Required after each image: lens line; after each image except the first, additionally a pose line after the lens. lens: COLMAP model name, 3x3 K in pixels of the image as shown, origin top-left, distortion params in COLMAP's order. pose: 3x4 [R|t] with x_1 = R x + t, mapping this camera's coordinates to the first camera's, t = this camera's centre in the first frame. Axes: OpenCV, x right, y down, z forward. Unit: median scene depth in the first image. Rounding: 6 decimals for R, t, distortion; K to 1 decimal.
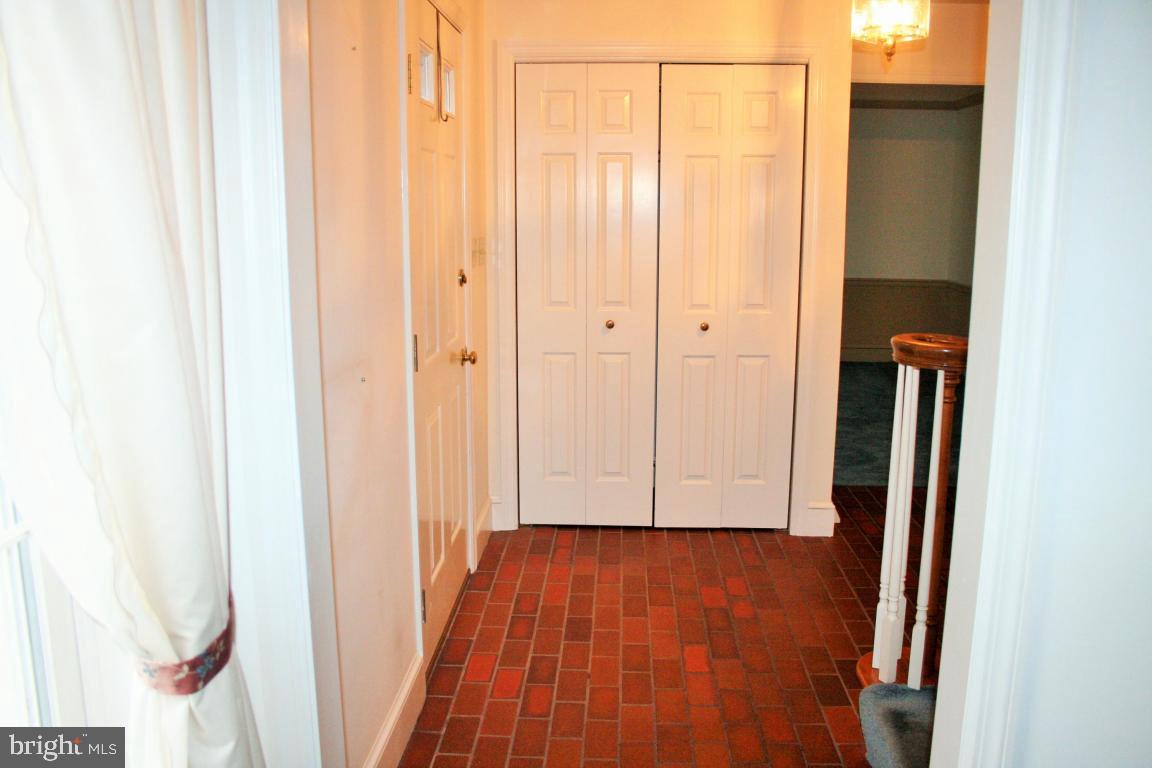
lens RADIAL K [[960.5, 0, 576.0], [0, 960.5, 384.0], [0, 0, 1]] dist [-0.142596, 0.000273]
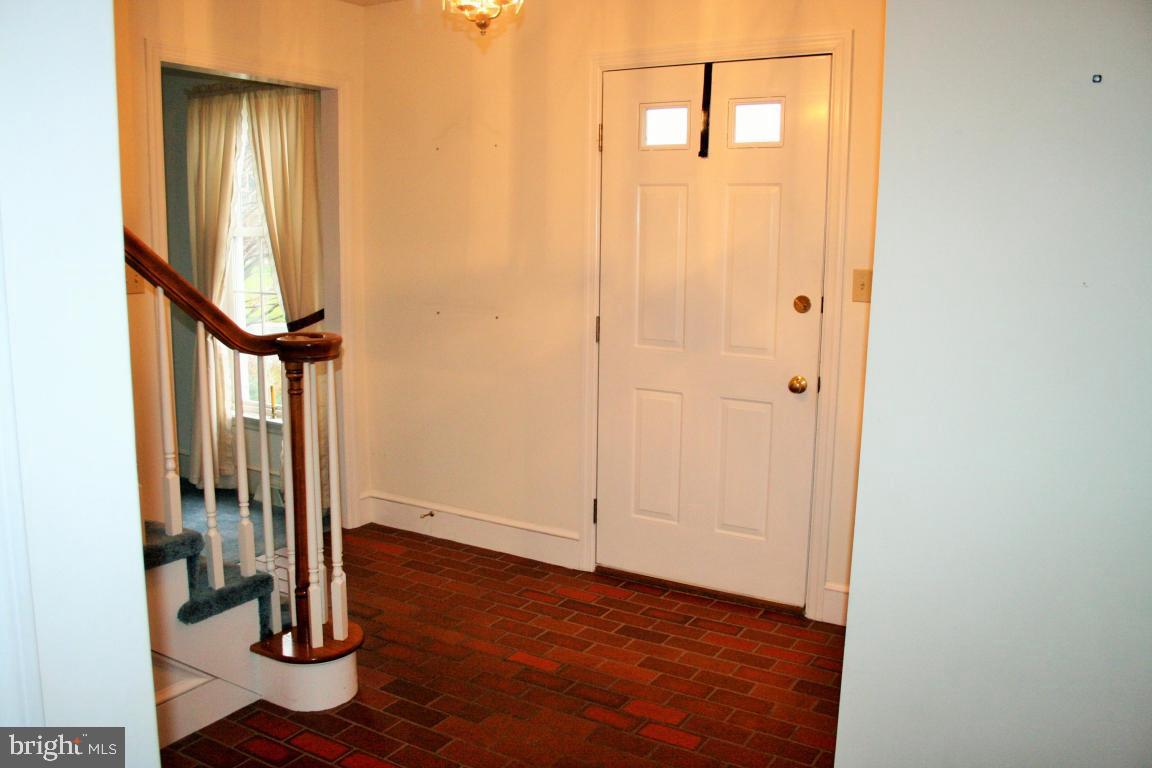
lens RADIAL K [[960.5, 0, 576.0], [0, 960.5, 384.0], [0, 0, 1]] dist [-0.142596, 0.000273]
pose [[-0.474825, 0.145062, -0.868043, 0.913980], [-0.172036, 0.951995, 0.253197, -0.258342], [0.863102, 0.269559, -0.427075, 1.327423]]
